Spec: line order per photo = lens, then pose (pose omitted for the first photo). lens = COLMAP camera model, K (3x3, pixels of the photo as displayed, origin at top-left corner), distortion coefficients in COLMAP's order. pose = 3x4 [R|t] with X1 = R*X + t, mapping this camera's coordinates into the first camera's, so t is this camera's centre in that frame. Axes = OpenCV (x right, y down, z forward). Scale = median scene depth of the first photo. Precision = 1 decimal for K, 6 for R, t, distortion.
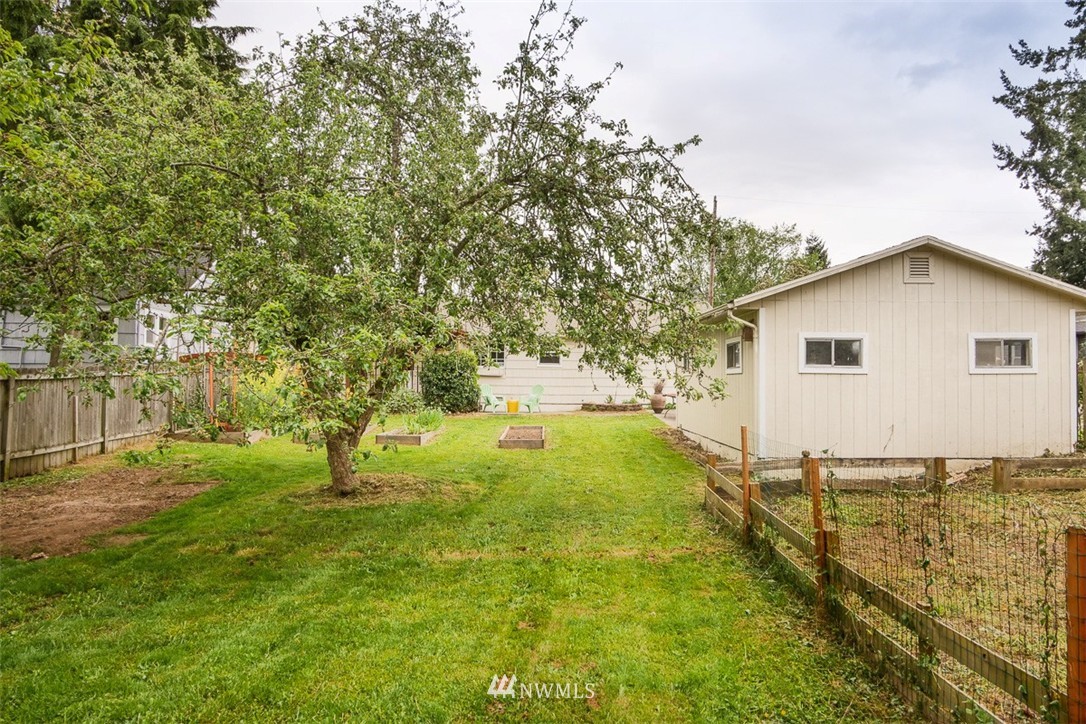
lens RADIAL K [[674.5, 0, 545.4], [0, 674.5, 364.2], [0, 0, 1]] dist [-0.001055, -0.000005]
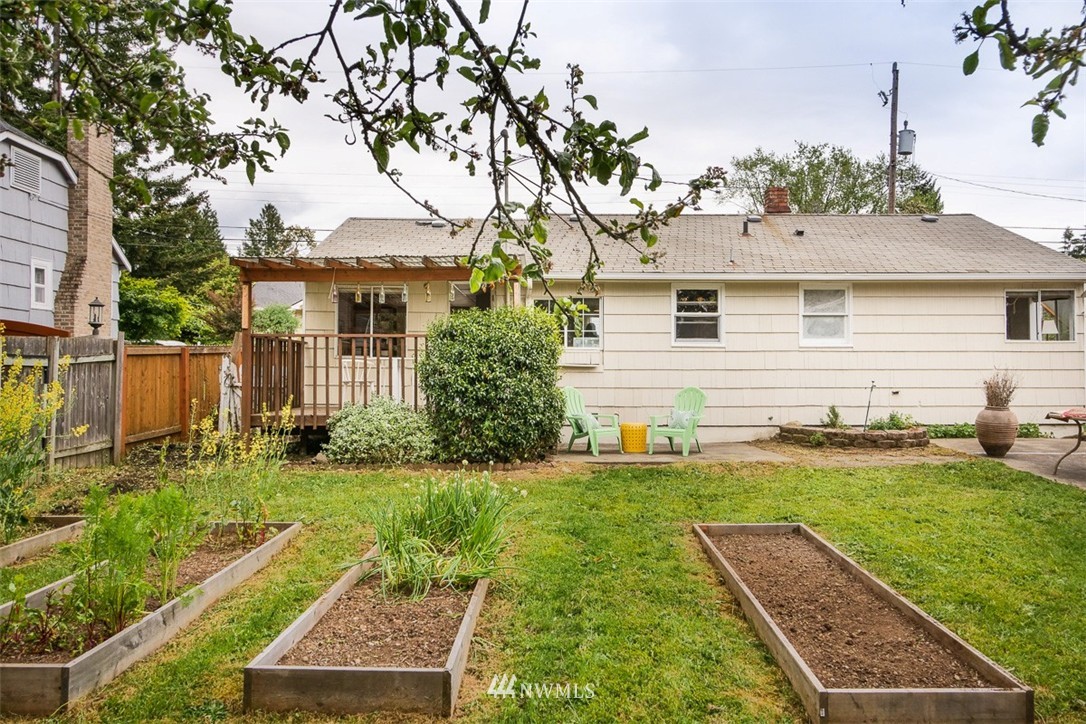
lens RADIAL K [[861.0, 0, 541.9], [0, 861.0, 359.2], [0, 0, 1]] dist [0.004271, 0.000528]
pose [[0.999356, -0.004375, -0.035612, -0.088650], [0.005135, 0.999760, 0.021277, -0.000303], [0.035511, -0.021446, 0.999139, 0.451838]]
